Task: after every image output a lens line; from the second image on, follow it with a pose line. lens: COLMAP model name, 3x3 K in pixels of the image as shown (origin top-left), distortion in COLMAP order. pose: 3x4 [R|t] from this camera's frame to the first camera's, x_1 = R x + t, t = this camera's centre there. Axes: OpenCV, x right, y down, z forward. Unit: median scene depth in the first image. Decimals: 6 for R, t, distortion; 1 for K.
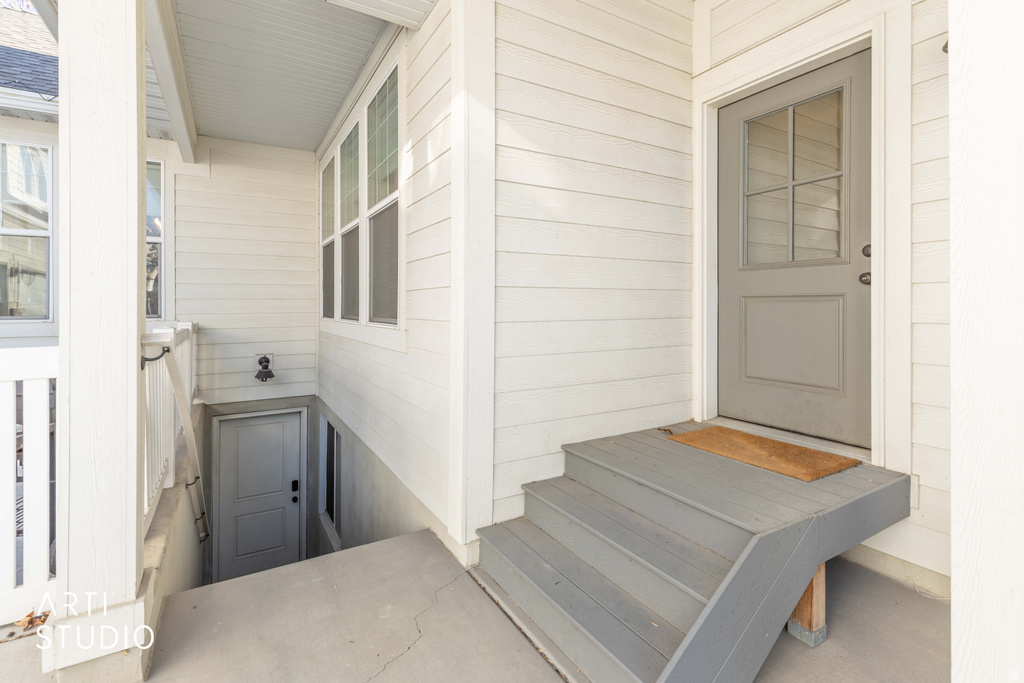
lens RADIAL K [[480.3, 0, 517.8], [0, 480.3, 306.2], [0, 0, 1]] dist [0.003381, 0.000167]
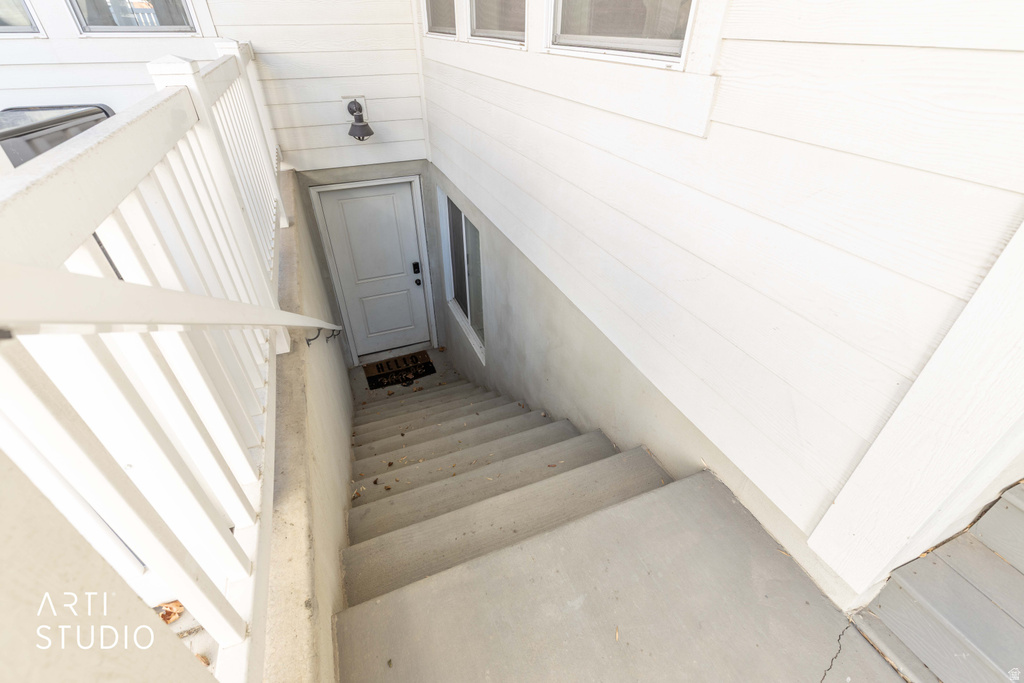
lens RADIAL K [[444.8, 0, 507.1], [0, 444.8, 346.6], [0, 0, 1]] dist [0.003664, 0.000328]
pose [[0.987116, 0.095927, -0.128061, -0.193425], [-0.001220, 0.804846, 0.593482, 0.007319], [0.160000, -0.585679, 0.794594, 0.316251]]
